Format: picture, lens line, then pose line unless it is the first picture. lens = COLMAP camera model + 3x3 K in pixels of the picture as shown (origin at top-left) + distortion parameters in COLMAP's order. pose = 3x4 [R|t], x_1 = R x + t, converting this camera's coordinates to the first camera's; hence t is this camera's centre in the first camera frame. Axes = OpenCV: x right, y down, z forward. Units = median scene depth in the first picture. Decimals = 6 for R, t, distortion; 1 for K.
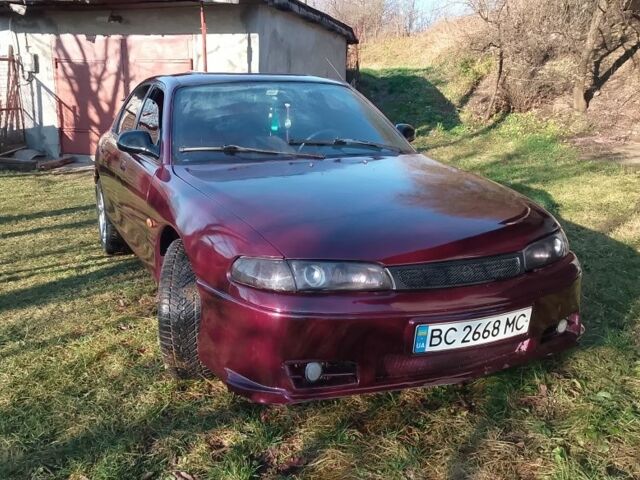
lens RADIAL K [[629.6, 0, 320.0], [0, 629.6, 240.0], [0, 0, 1]] dist [0.049612, -0.133463]
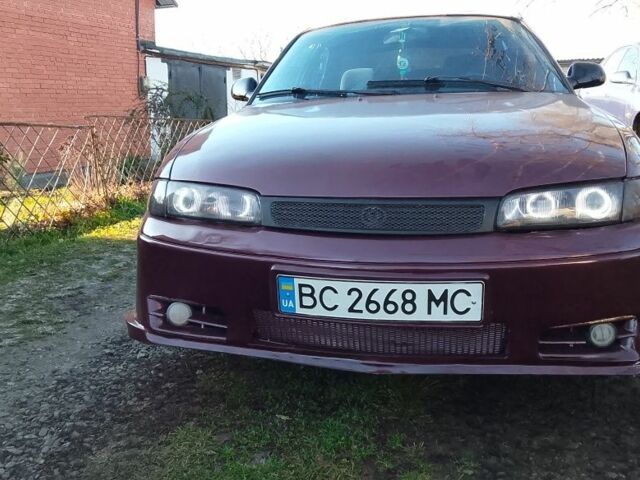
lens RADIAL K [[629.6, 0, 320.0], [0, 629.6, 240.0], [0, 0, 1]] dist [0.049612, -0.133463]
pose [[0.817168, 0.097855, -0.568032, 0.229369], [-0.104832, 0.994279, 0.020474, 0.027690], [0.566786, 0.042817, 0.822752, 0.153343]]
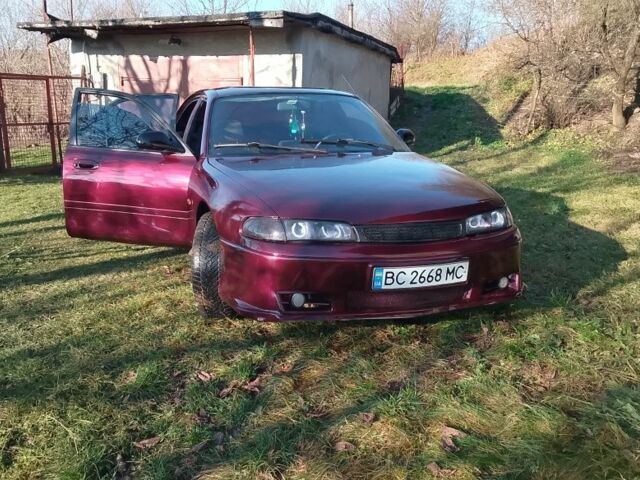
lens RADIAL K [[629.6, 0, 320.0], [0, 629.6, 240.0], [0, 0, 1]] dist [0.049612, -0.133463]
pose [[0.996081, 0.019108, -0.086362, 0.057119], [-0.021547, 0.999392, -0.027397, 0.042813], [0.085786, 0.029150, 0.995887, -0.134889]]
